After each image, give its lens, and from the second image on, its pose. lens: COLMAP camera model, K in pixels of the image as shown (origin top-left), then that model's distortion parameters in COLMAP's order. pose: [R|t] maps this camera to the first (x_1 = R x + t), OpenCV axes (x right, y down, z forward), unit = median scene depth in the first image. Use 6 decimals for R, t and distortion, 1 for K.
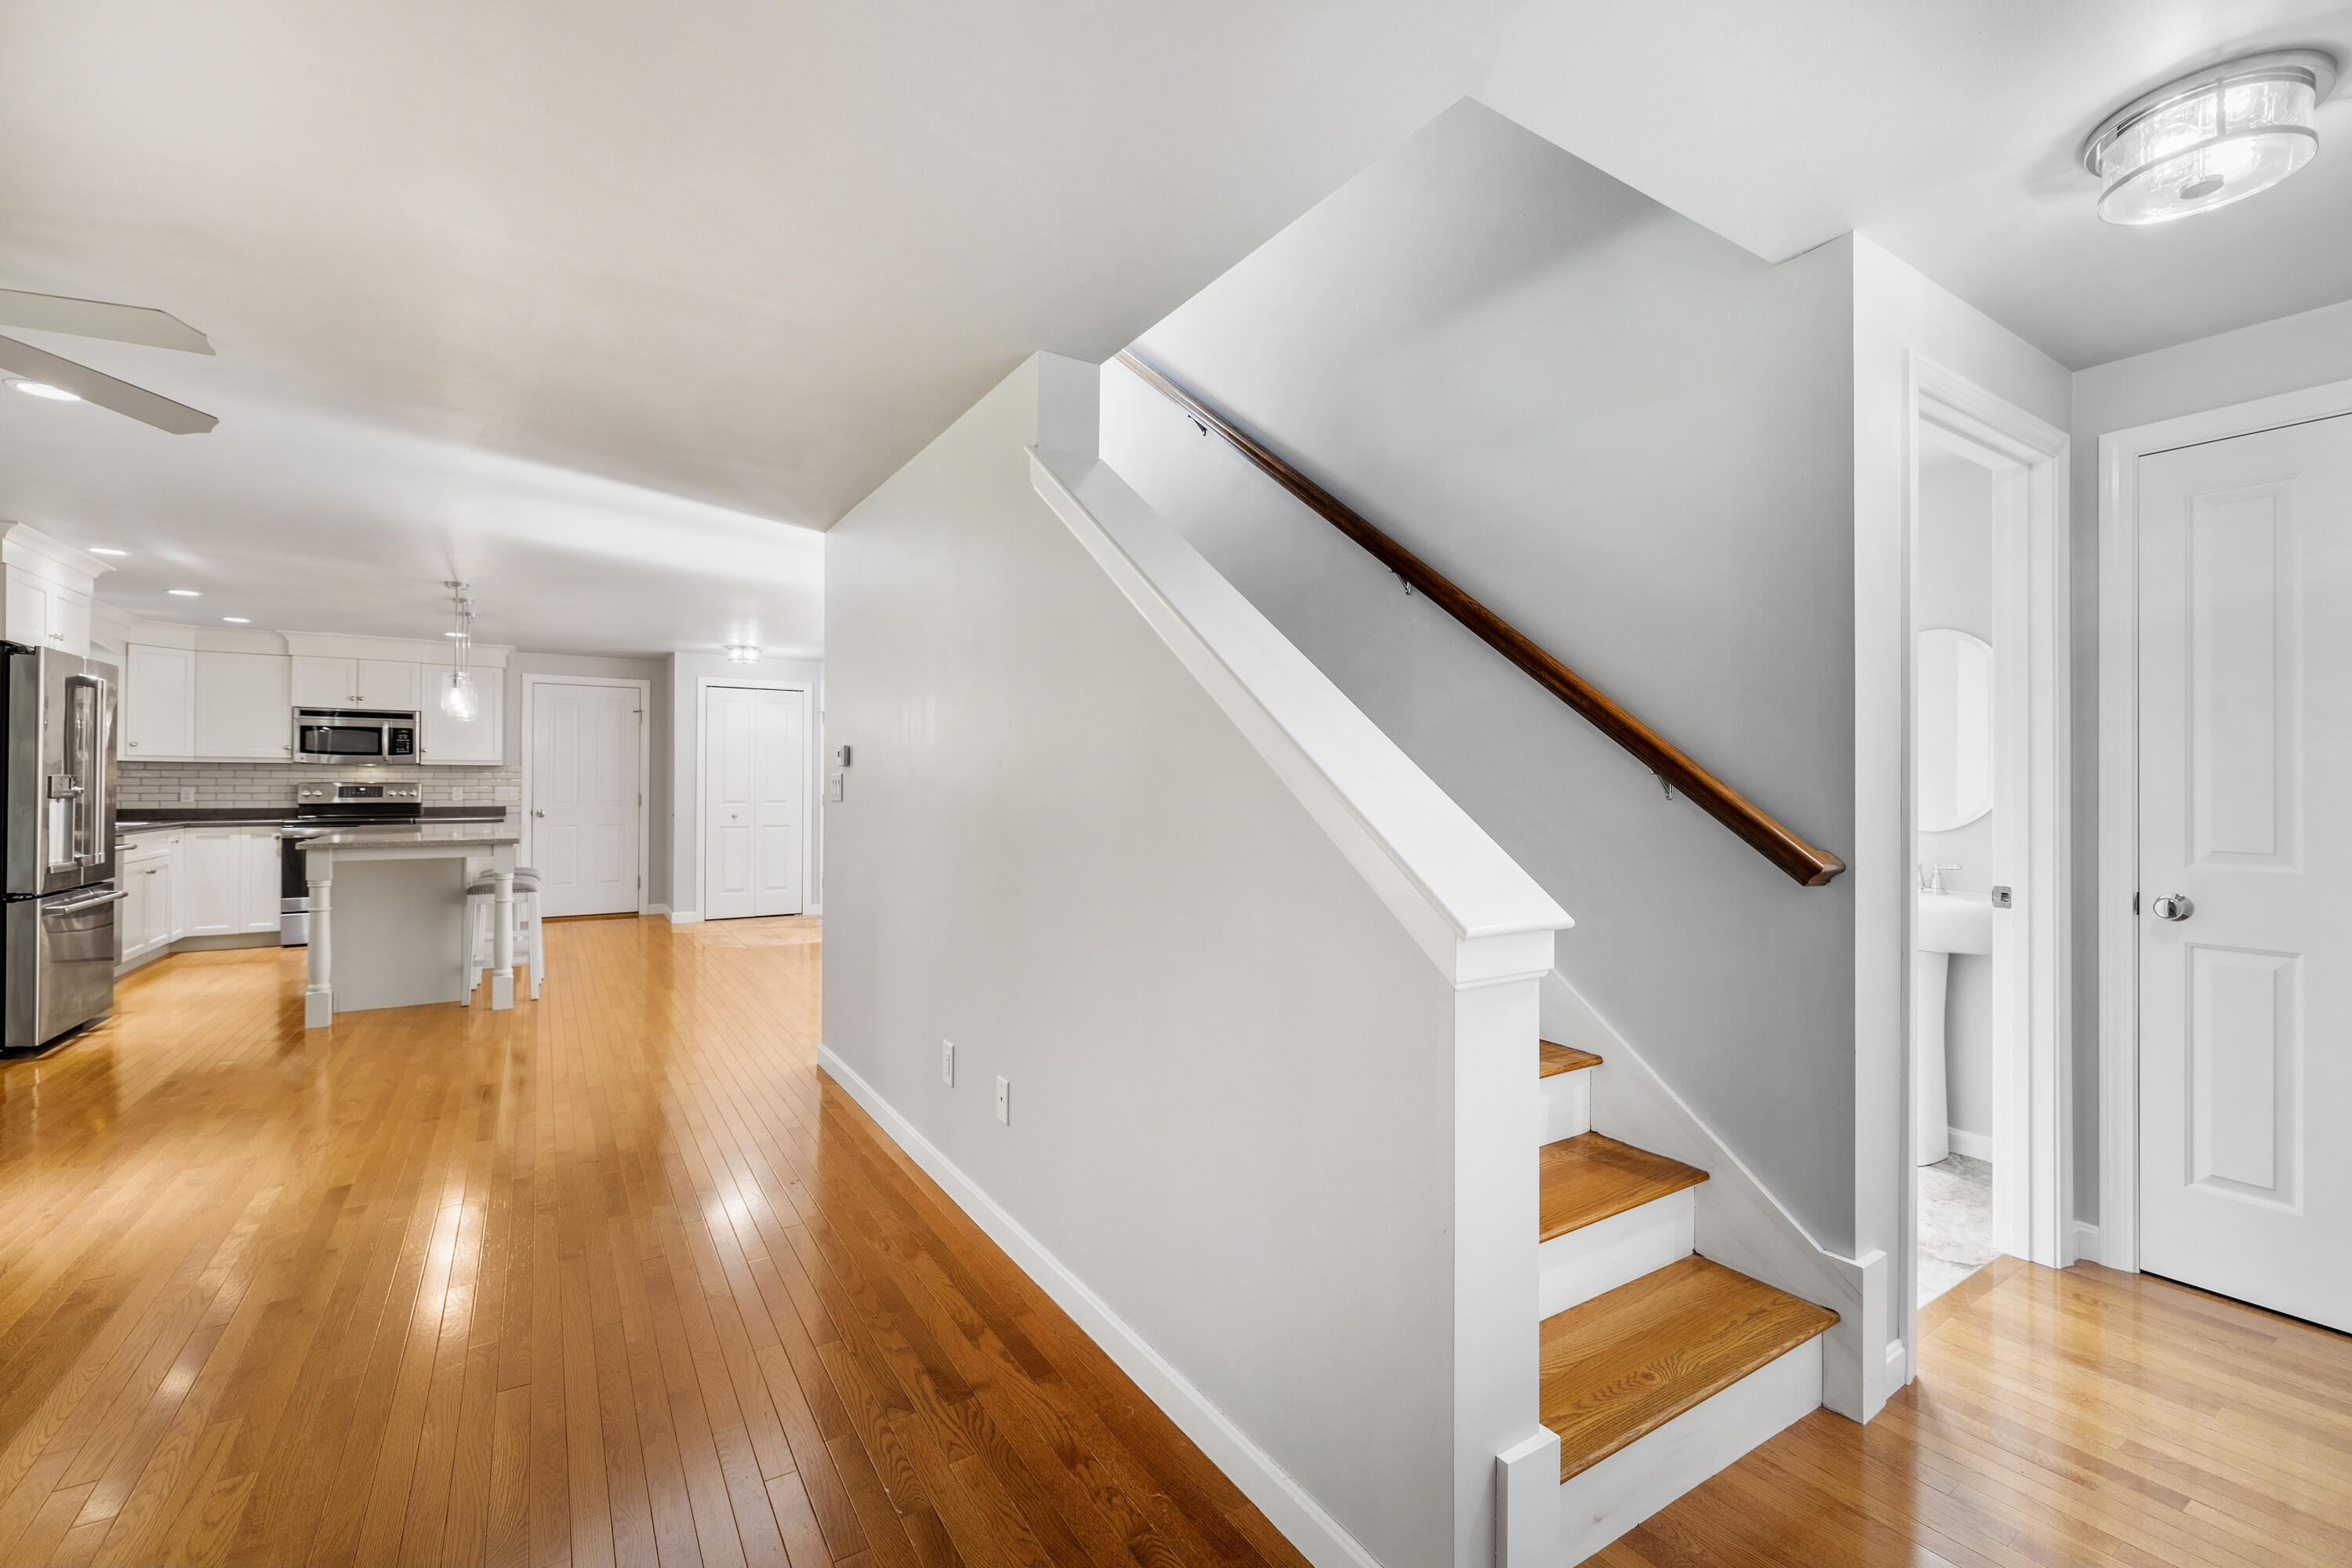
lens RADIAL K [[984.9, 0, 1177.8], [0, 984.9, 783.2], [0, 0, 1]] dist [0.002420, -0.000861]
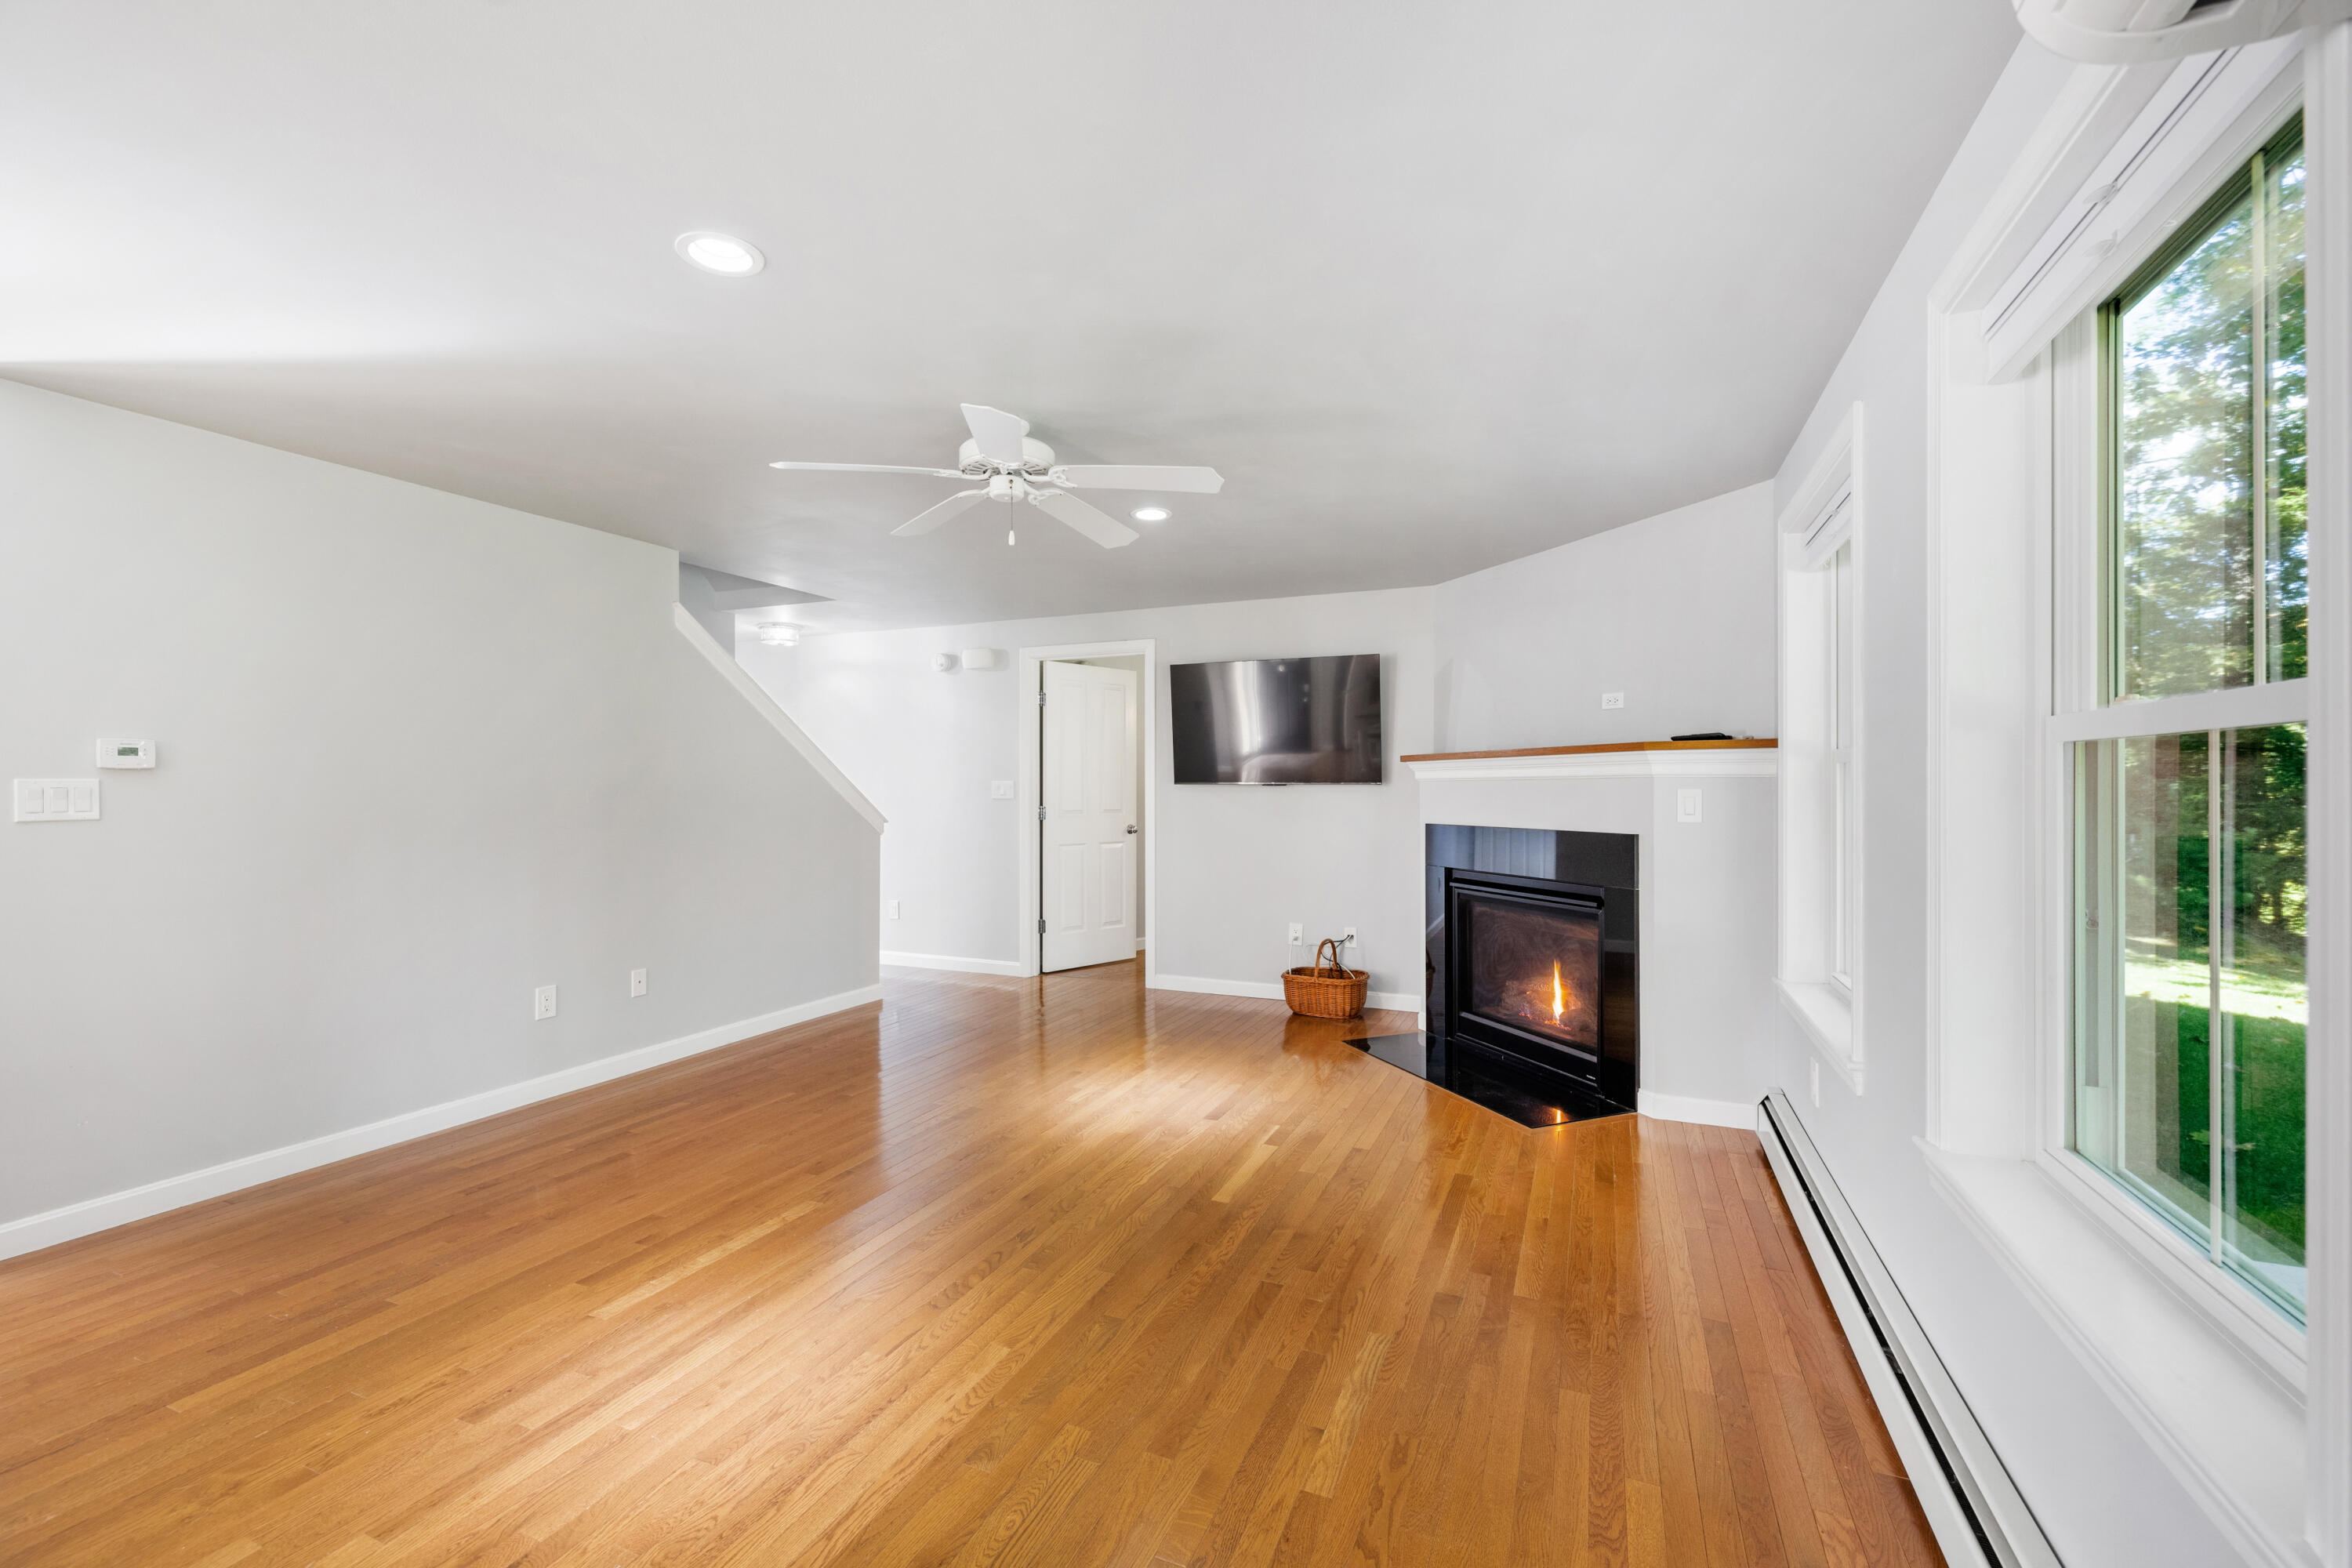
lens RADIAL K [[984.9, 0, 1161.5], [0, 984.9, 785.4], [0, 0, 1]] dist [0.002420, -0.000861]
pose [[-0.545457, -0.005882, 0.838118, -0.721041], [-0.002779, 0.999983, 0.005210, -0.005450], [-0.838134, 0.000513, -0.545464, 0.417993]]
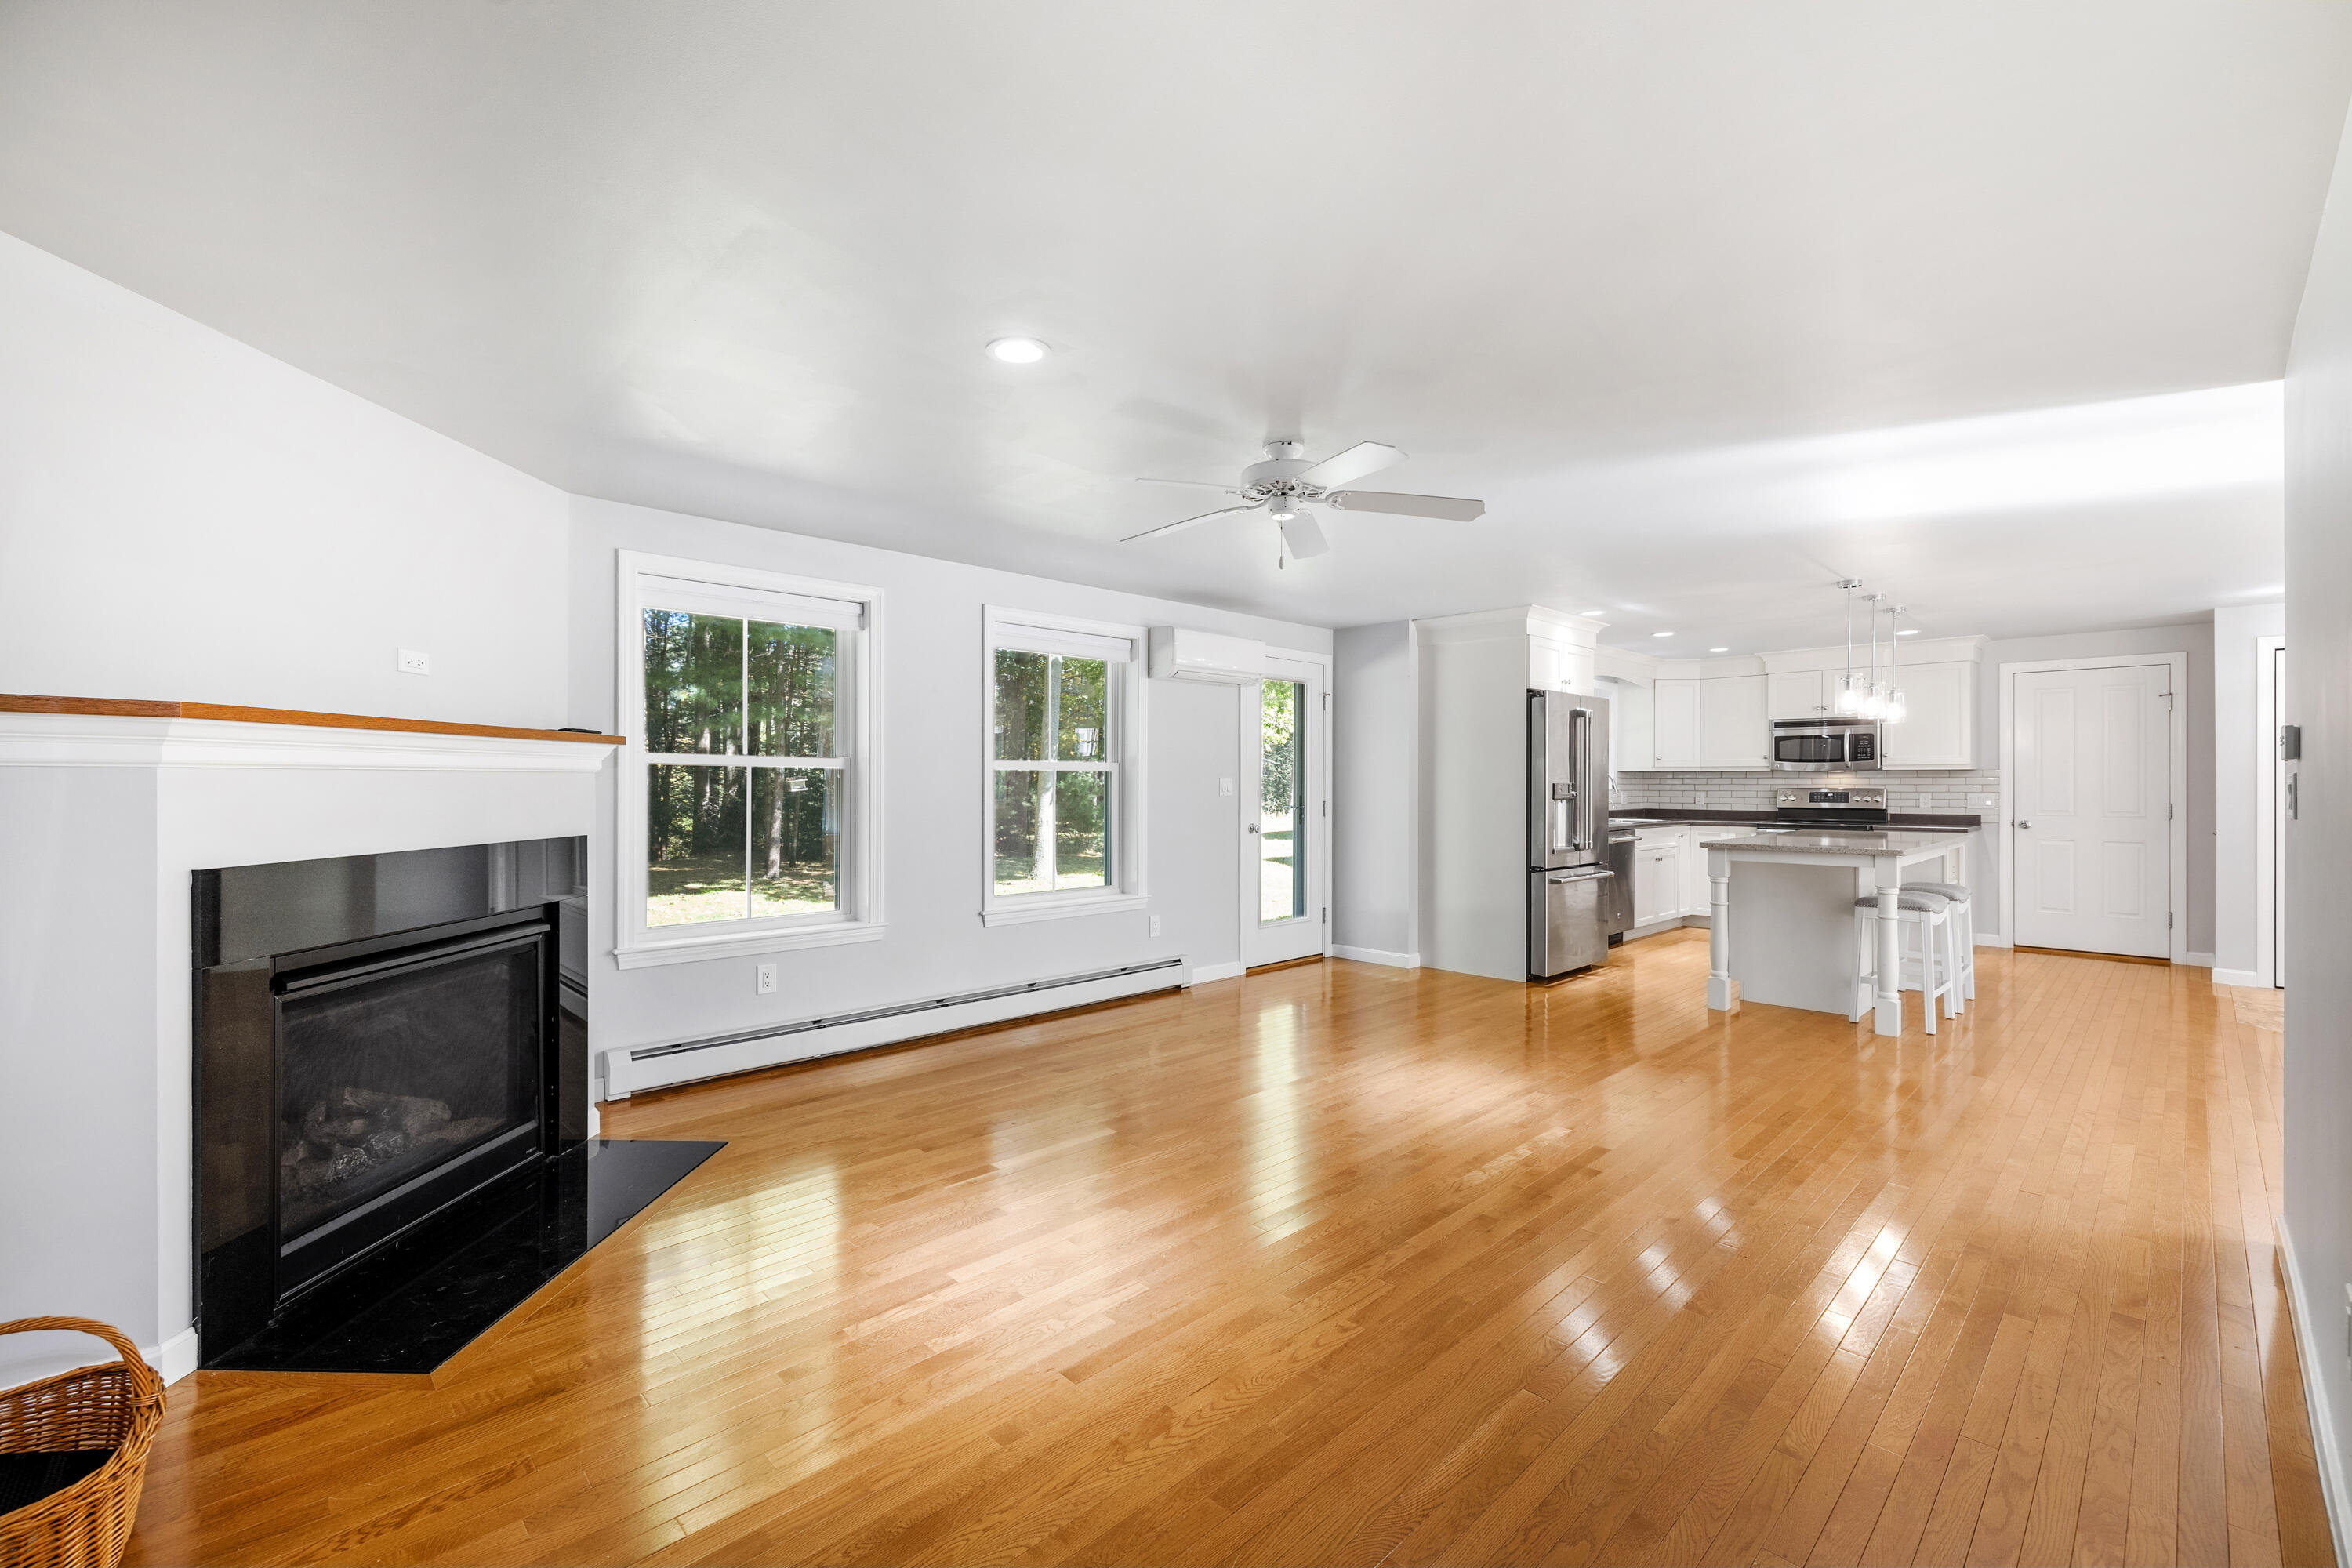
lens RADIAL K [[984.9, 0, 1165.0], [0, 984.9, 785.7], [0, 0, 1]] dist [0.002420, -0.000861]
pose [[0.189081, -0.003289, -0.981956, 0.063701], [-0.000407, 0.999994, -0.003427, 0.000234], [0.981961, 0.001048, 0.189079, 0.119514]]
